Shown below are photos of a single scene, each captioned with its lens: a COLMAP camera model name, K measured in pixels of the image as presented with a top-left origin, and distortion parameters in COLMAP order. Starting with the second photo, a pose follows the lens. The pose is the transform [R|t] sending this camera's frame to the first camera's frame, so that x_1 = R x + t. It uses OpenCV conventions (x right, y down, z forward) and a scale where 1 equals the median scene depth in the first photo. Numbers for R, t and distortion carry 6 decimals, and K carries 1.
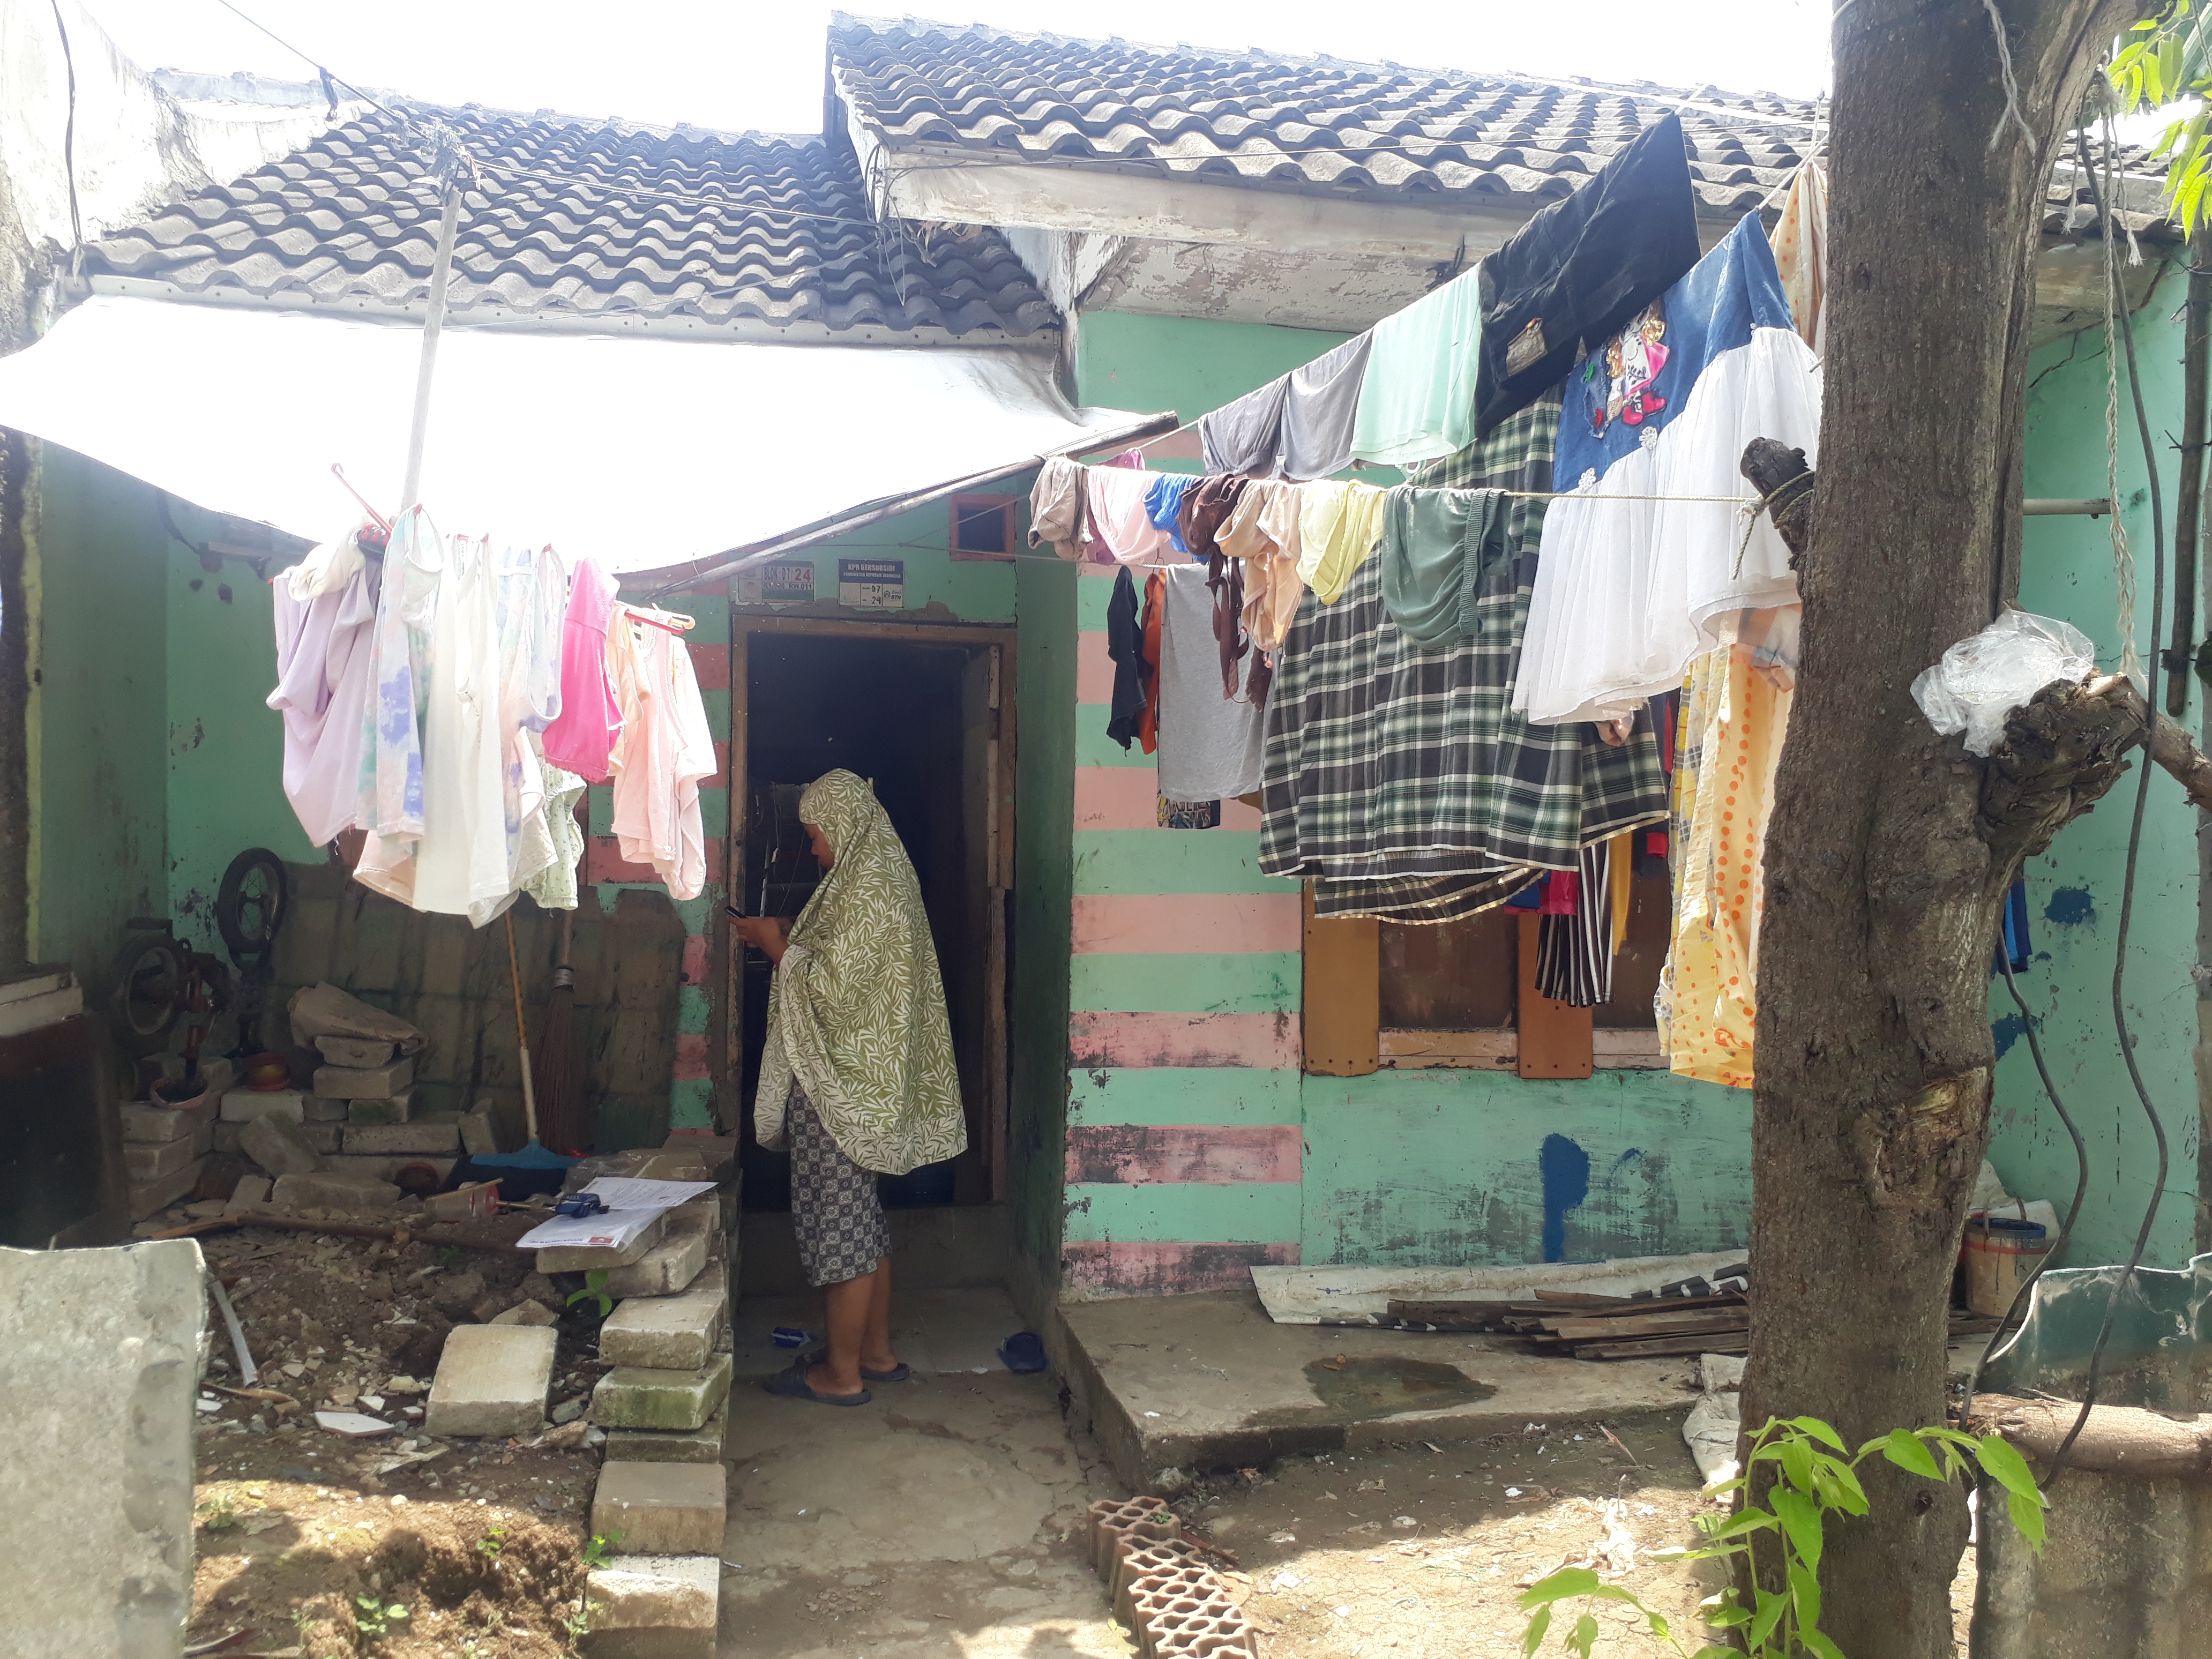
lens RADIAL K [[1783.1, 0, 1111.2], [0, 1783.1, 831.3], [0, 0, 1]] dist [-0.001946, -0.013168]
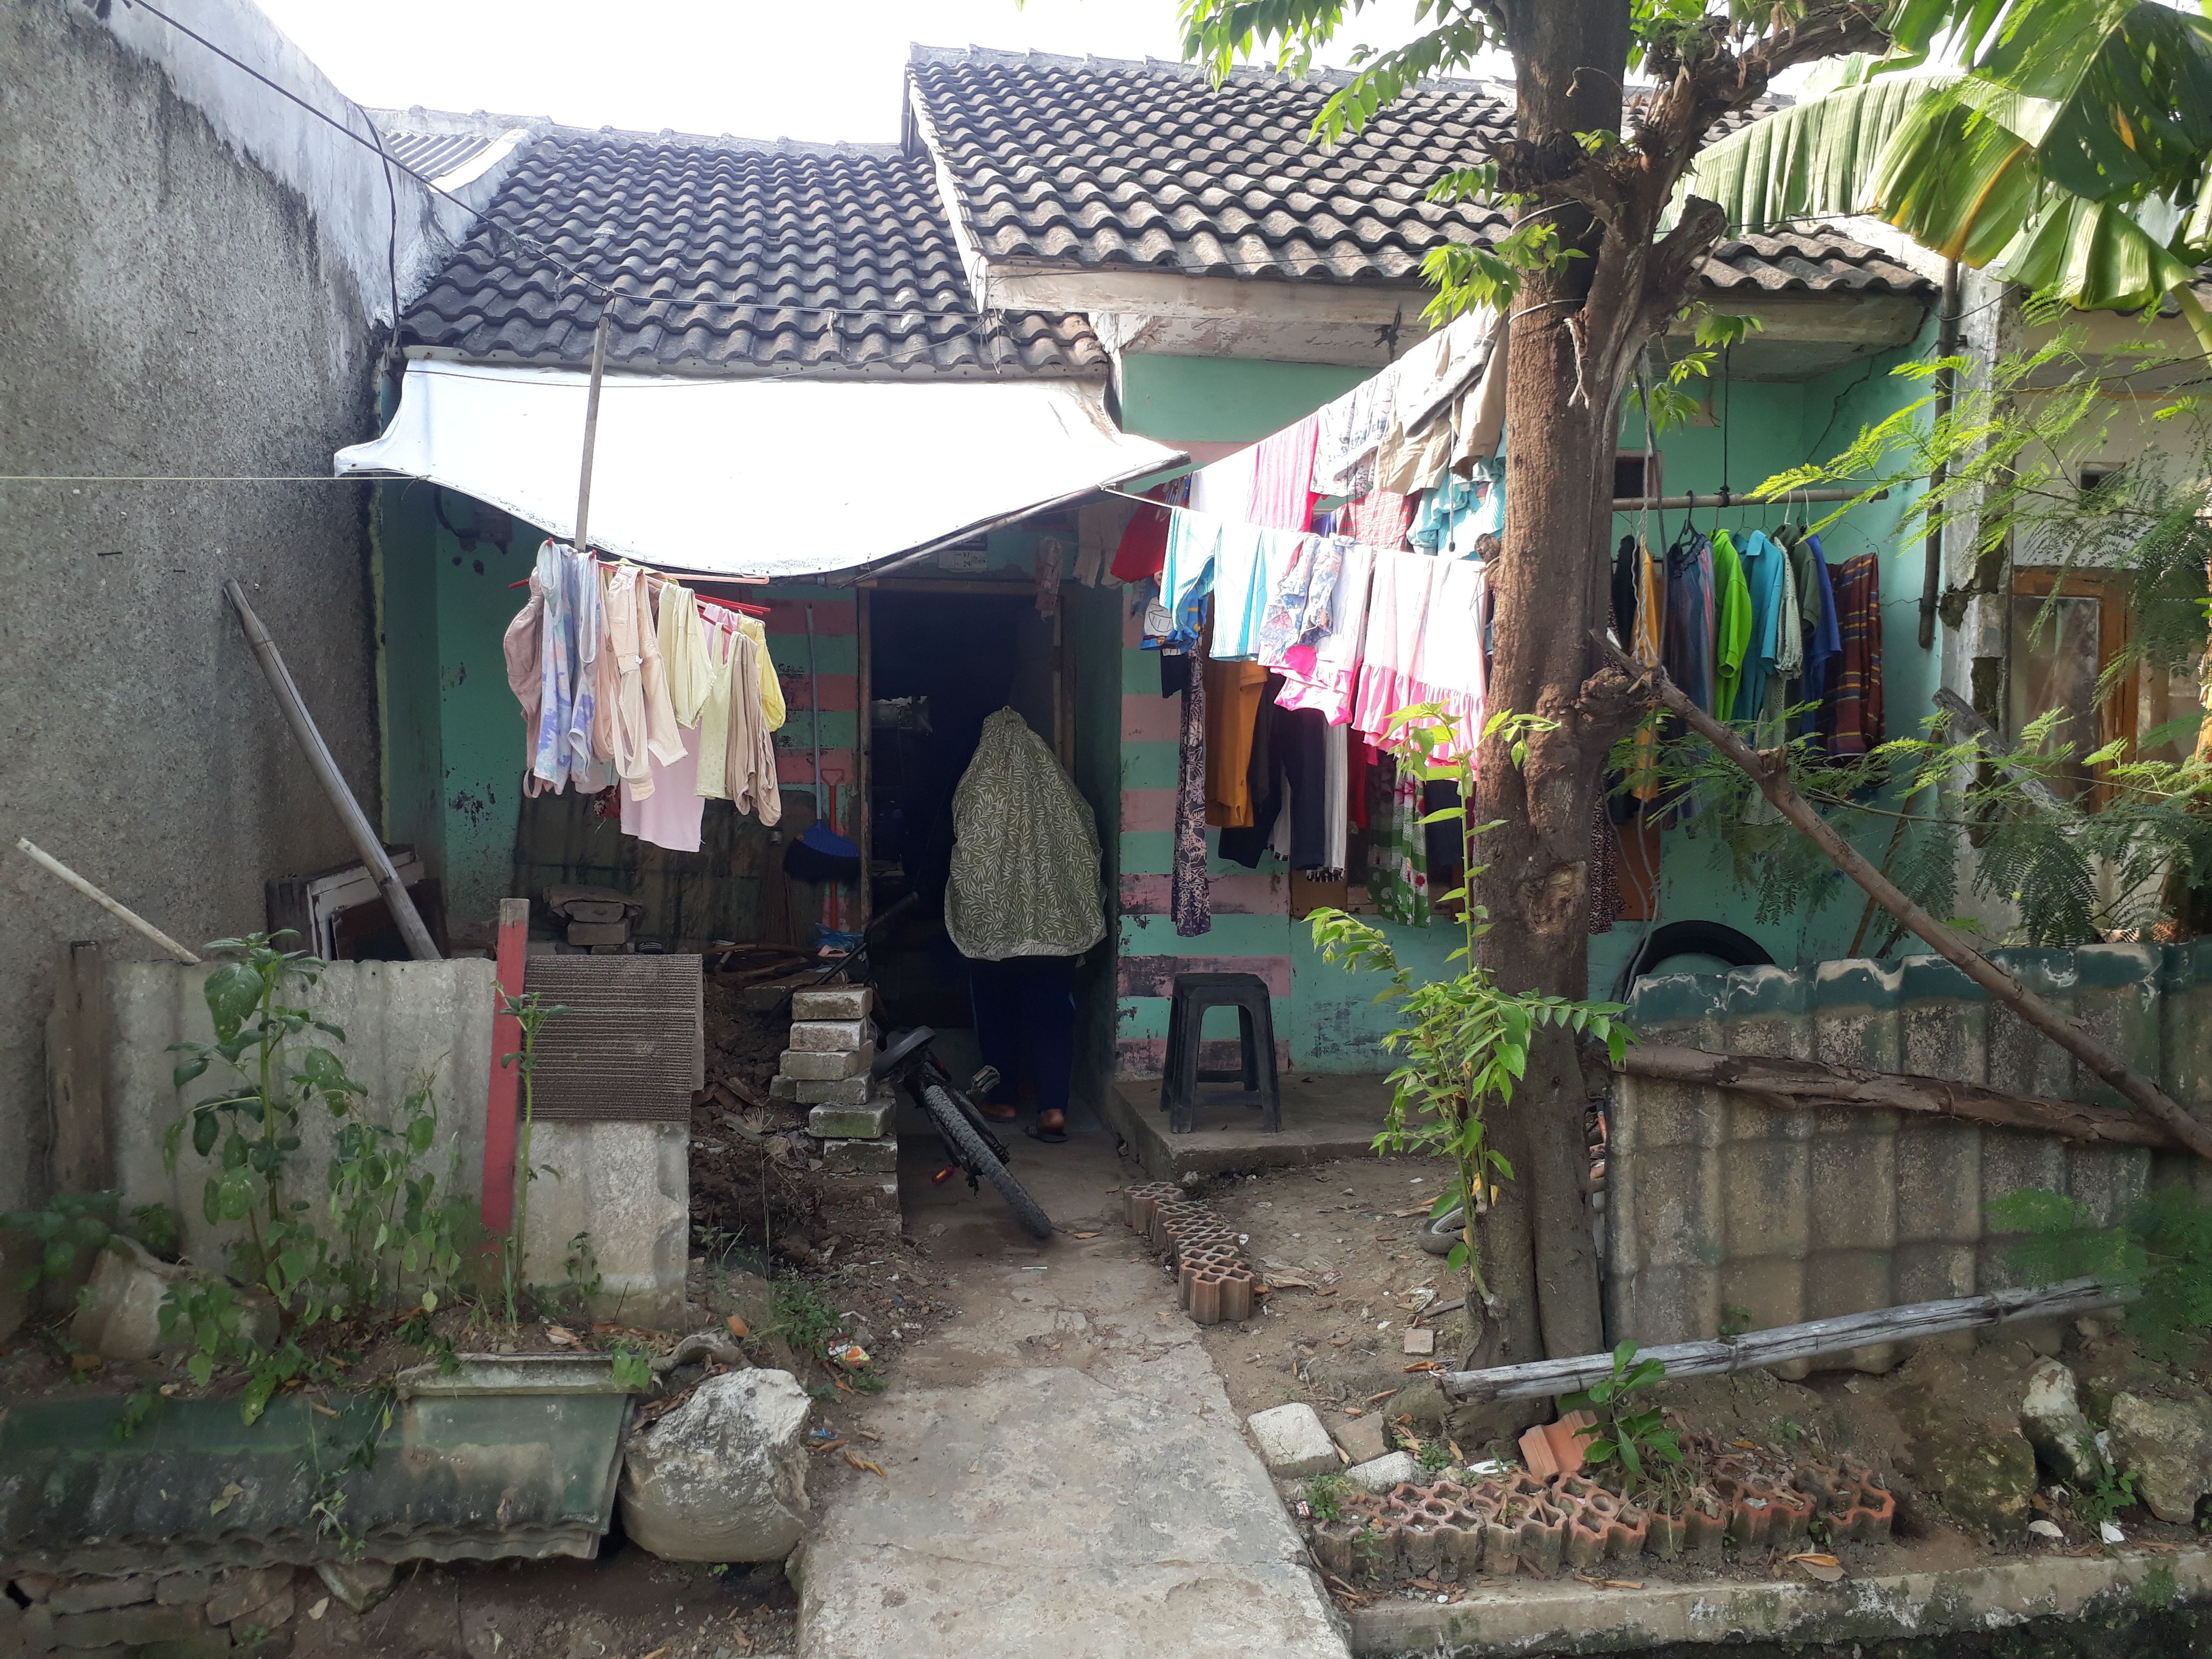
lens RADIAL K [[1783.1, 0, 1106.4], [0, 1783.1, 832.2], [0, 0, 1]] dist [-0.001946, -0.013168]
pose [[0.999517, -0.007392, -0.030180, 0.008142], [0.008969, 0.998582, 0.052479, -0.003166], [0.029749, -0.052724, 0.998166, -0.375234]]
